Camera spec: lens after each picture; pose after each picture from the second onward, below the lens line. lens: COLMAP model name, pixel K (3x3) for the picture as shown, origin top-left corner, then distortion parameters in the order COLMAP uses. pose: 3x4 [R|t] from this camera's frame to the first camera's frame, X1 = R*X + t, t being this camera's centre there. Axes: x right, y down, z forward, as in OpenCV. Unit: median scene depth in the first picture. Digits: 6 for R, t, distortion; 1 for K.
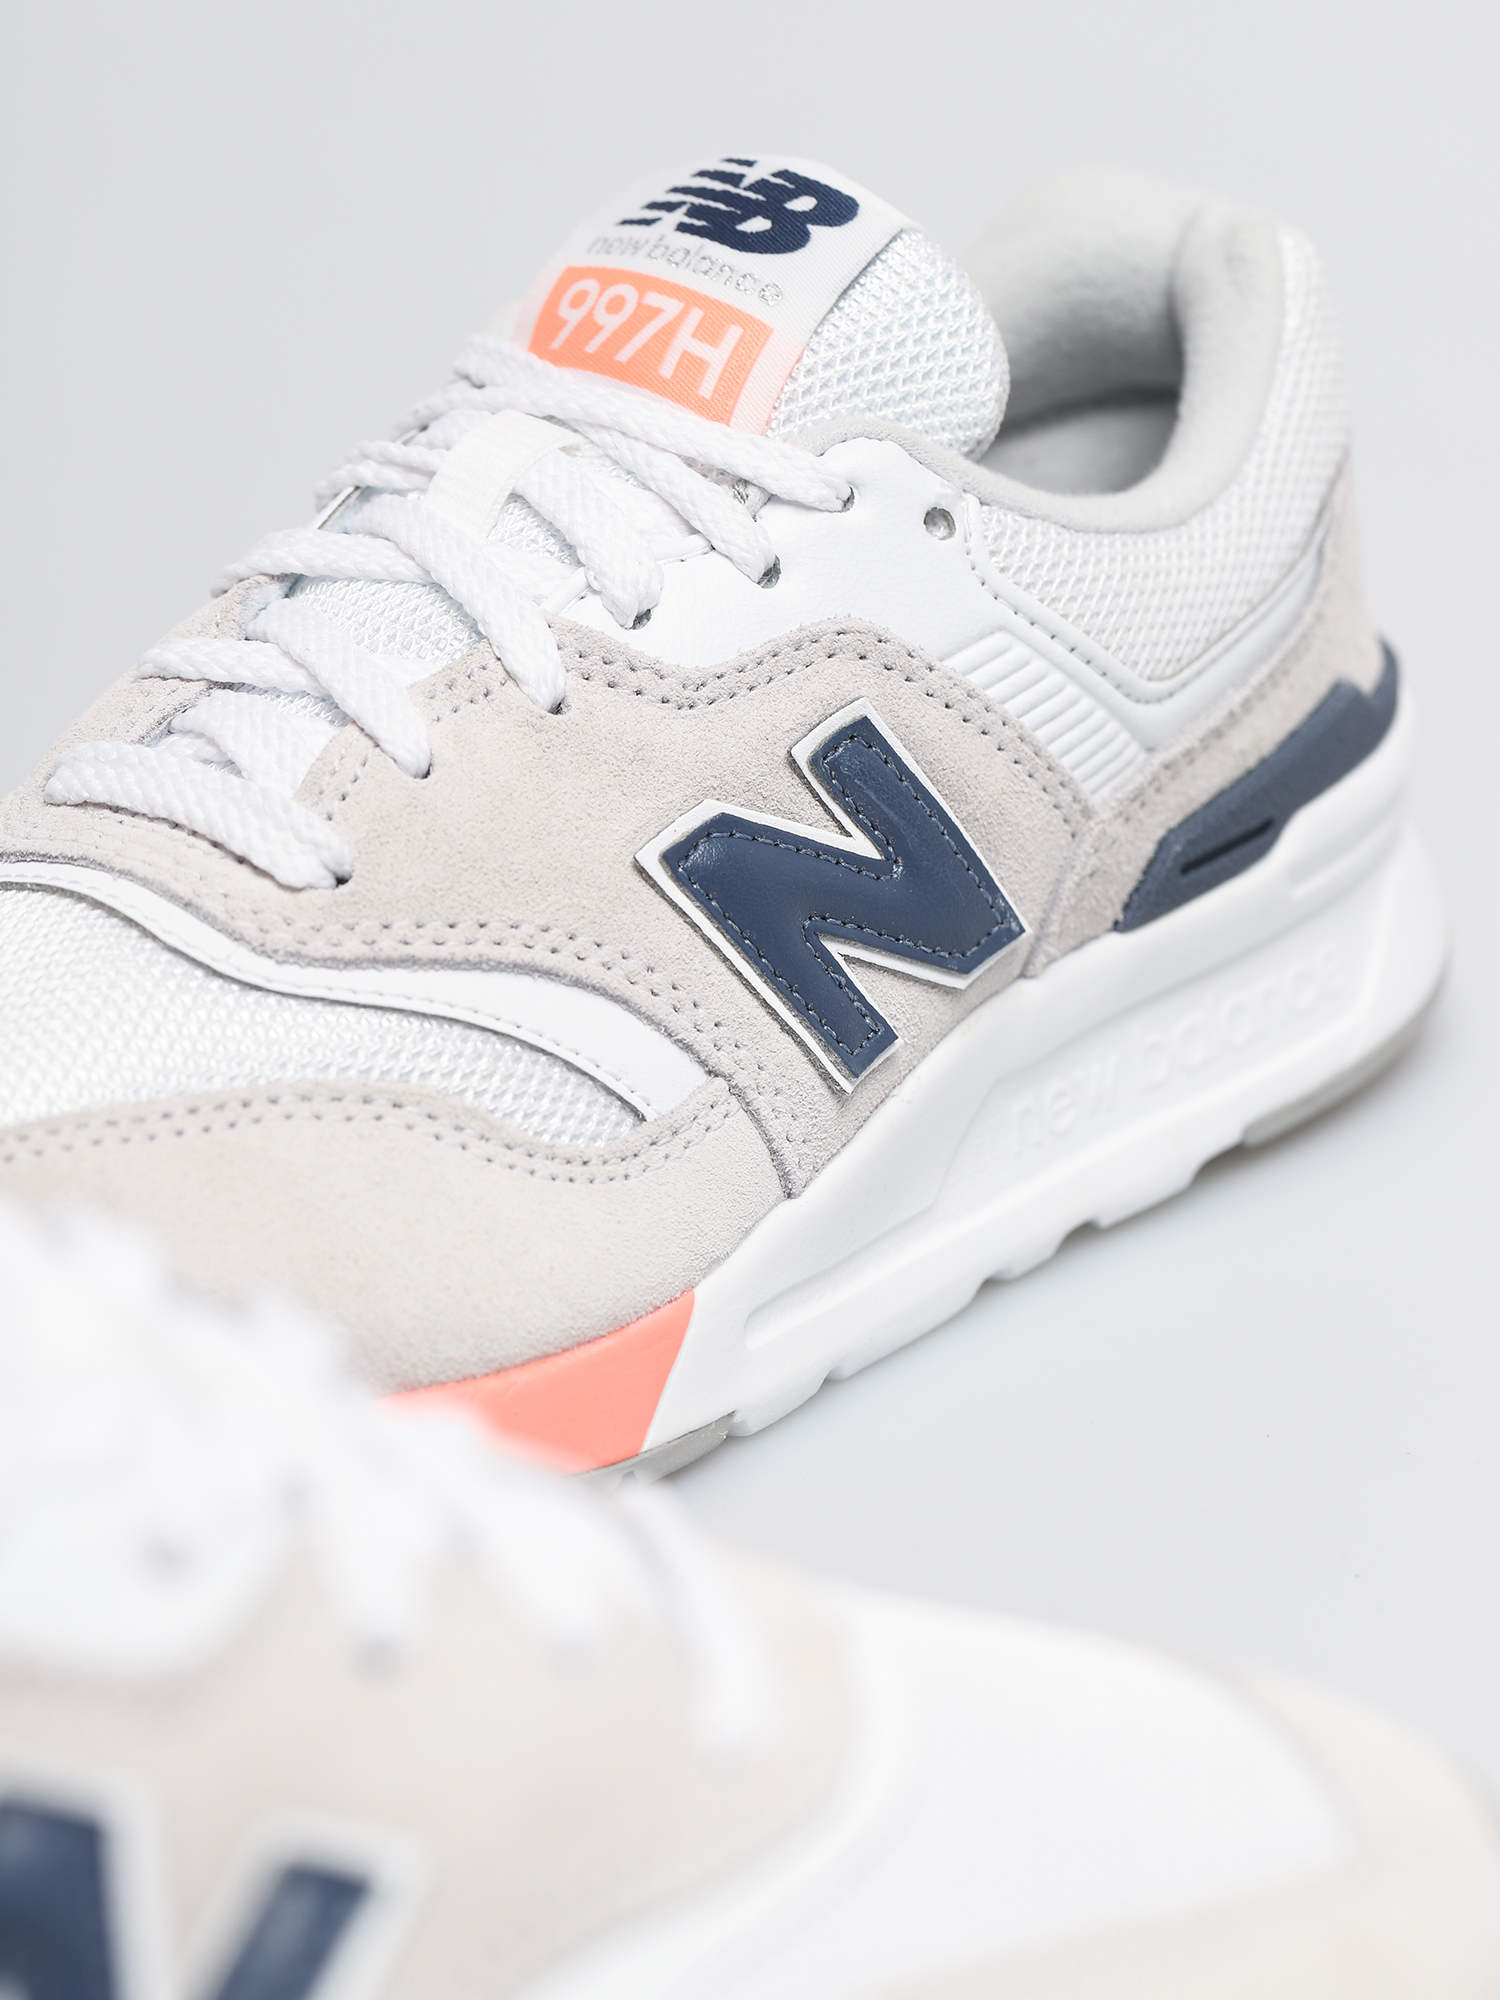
lens RADIAL K [[6755.0, 0, 750.0], [0, 6755.0, 1000.0], [0, 0, 1]] dist [-0.078595, 0.252076]
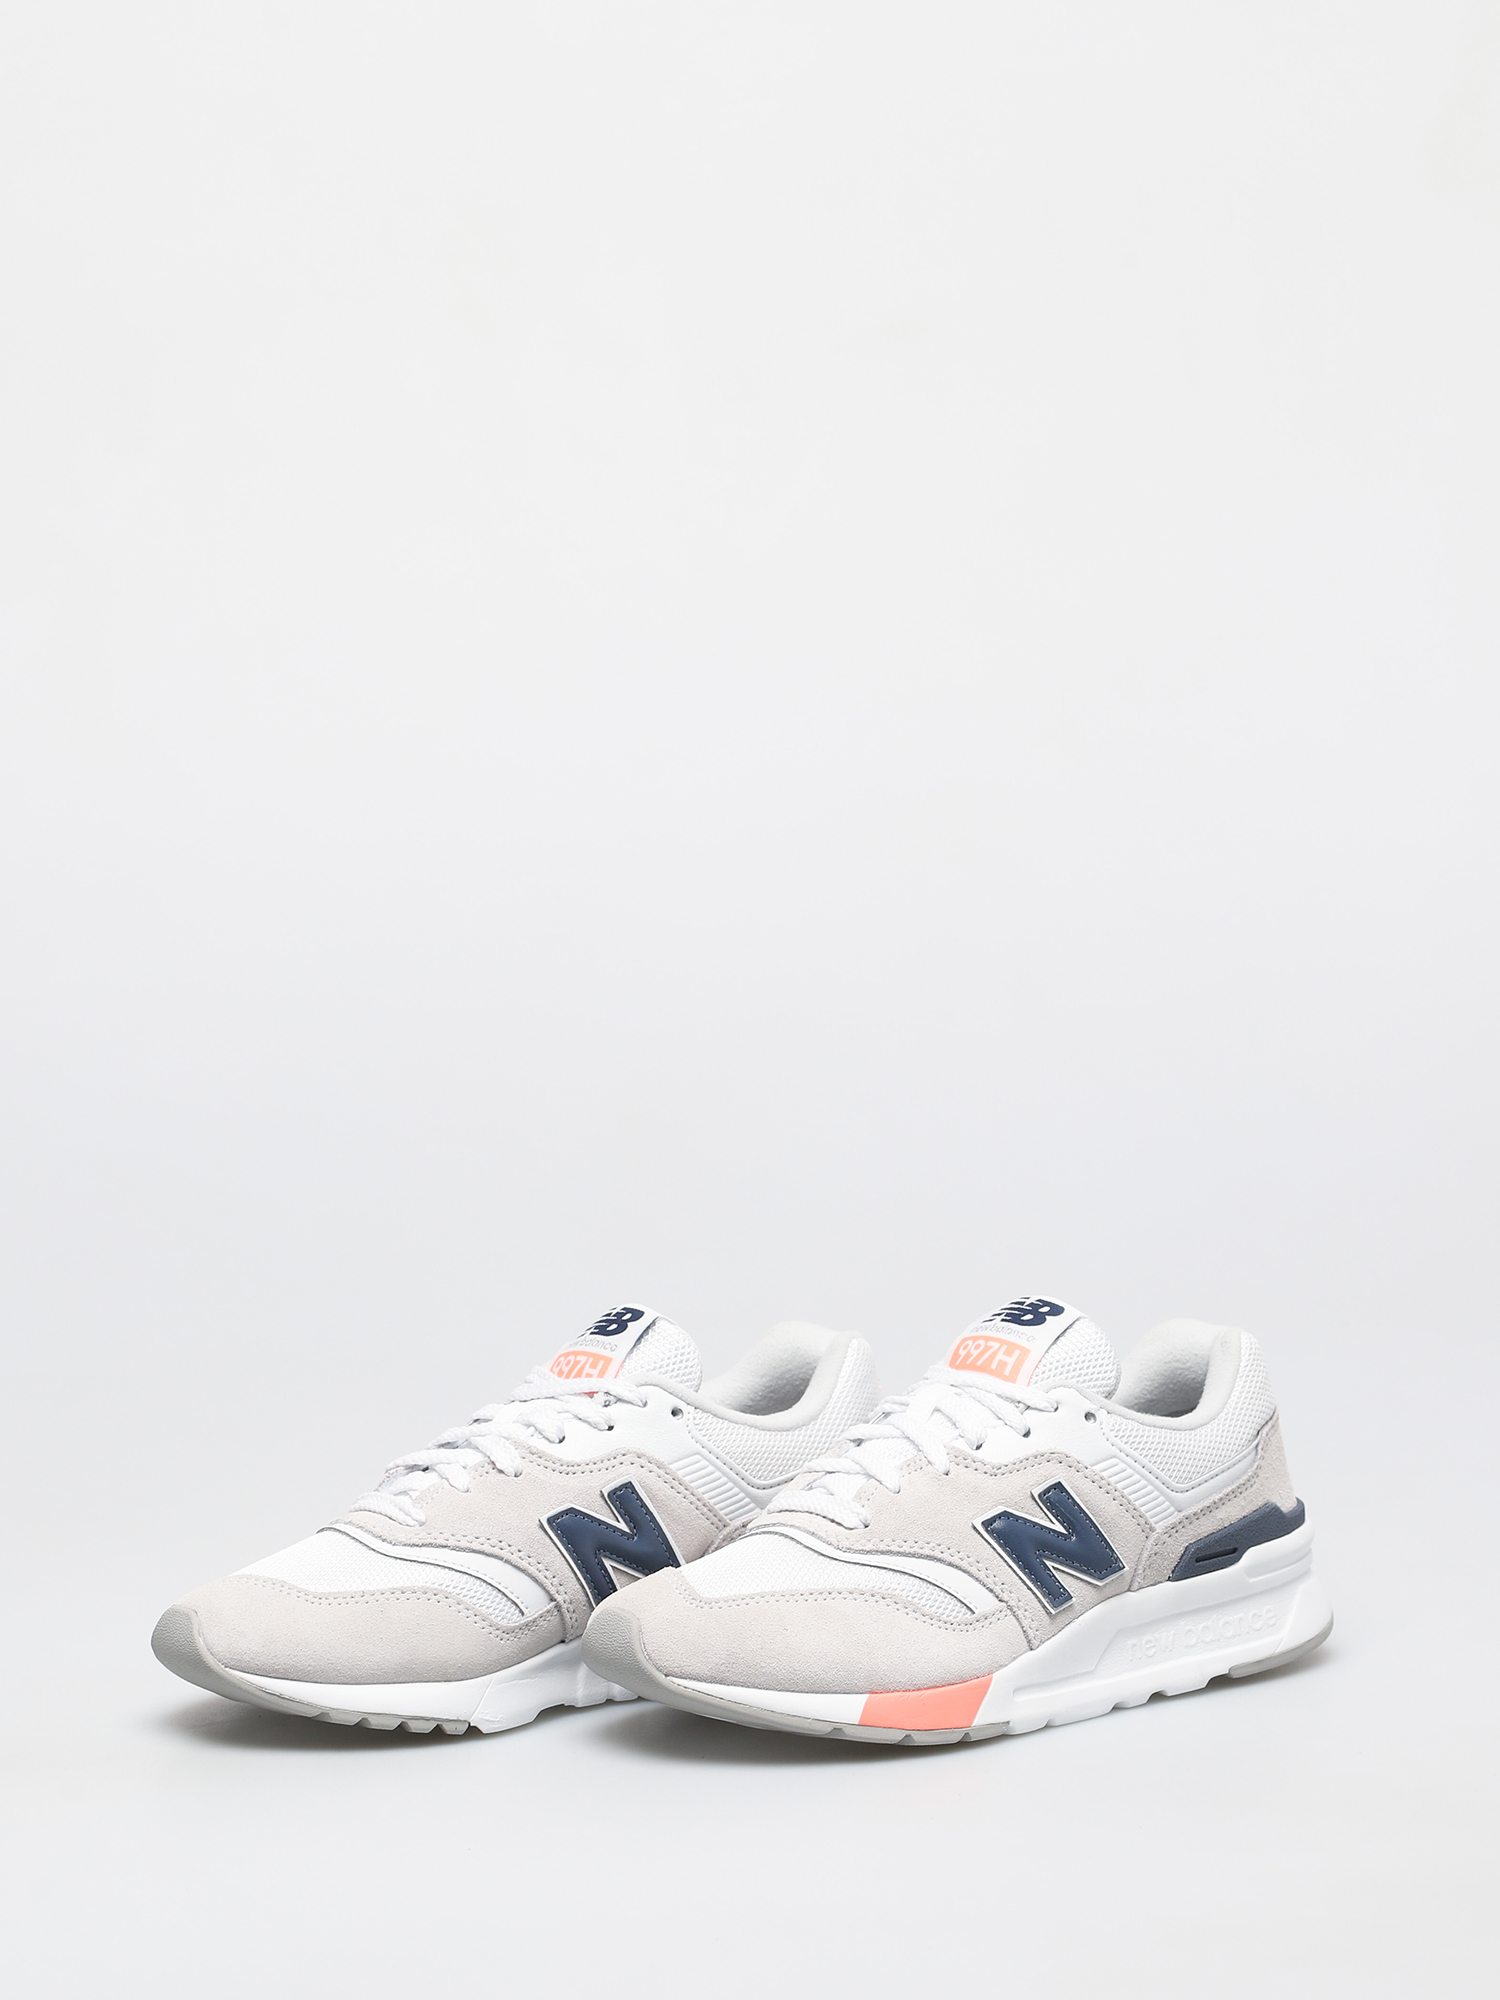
lens RADIAL K [[6755.0, 0, 750.0], [0, 6755.0, 1000.0], [0, 0, 1]] dist [-0.078595, 0.252076]
pose [[0.989661, -0.026809, -0.140901, 0.287183], [-0.011958, 0.963533, -0.267321, 0.510706], [0.142930, 0.266242, 0.953250, -1.719559]]
